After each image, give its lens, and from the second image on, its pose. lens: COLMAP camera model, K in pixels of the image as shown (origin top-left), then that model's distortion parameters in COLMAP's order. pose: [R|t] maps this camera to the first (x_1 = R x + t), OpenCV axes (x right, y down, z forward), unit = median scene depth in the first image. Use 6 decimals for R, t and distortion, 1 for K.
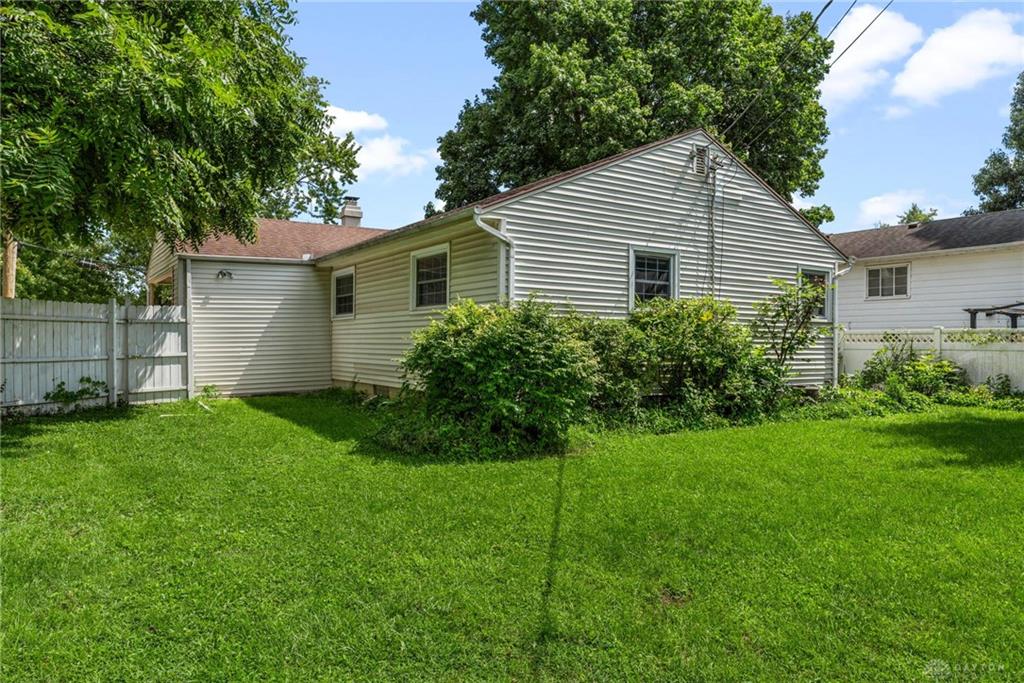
lens RADIAL K [[697.4, 0, 512.0], [0, 697.4, 341.5], [0, 0, 1]] dist [0.003350, -0.000298]
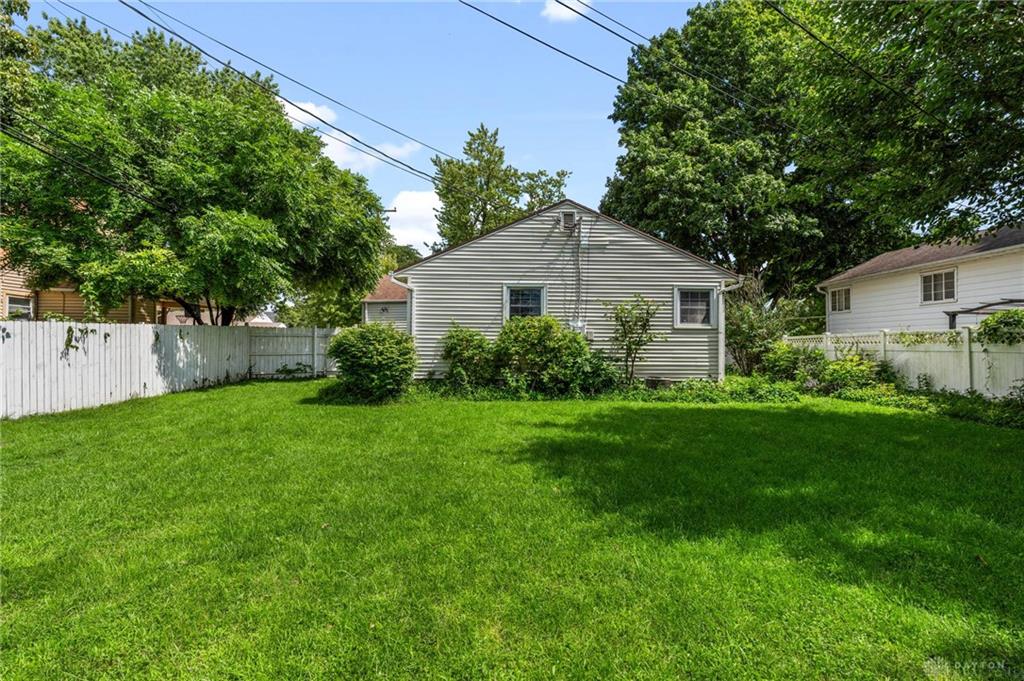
lens RADIAL K [[514.2, 0, 512.0], [0, 514.2, 340.5], [0, 0, 1]] dist [-0.005009, -0.000858]
pose [[0.846580, -0.010250, -0.532163, 0.756094], [0.003151, 0.999894, -0.014246, 0.007676], [0.532253, 0.010383, 0.846522, 0.017042]]
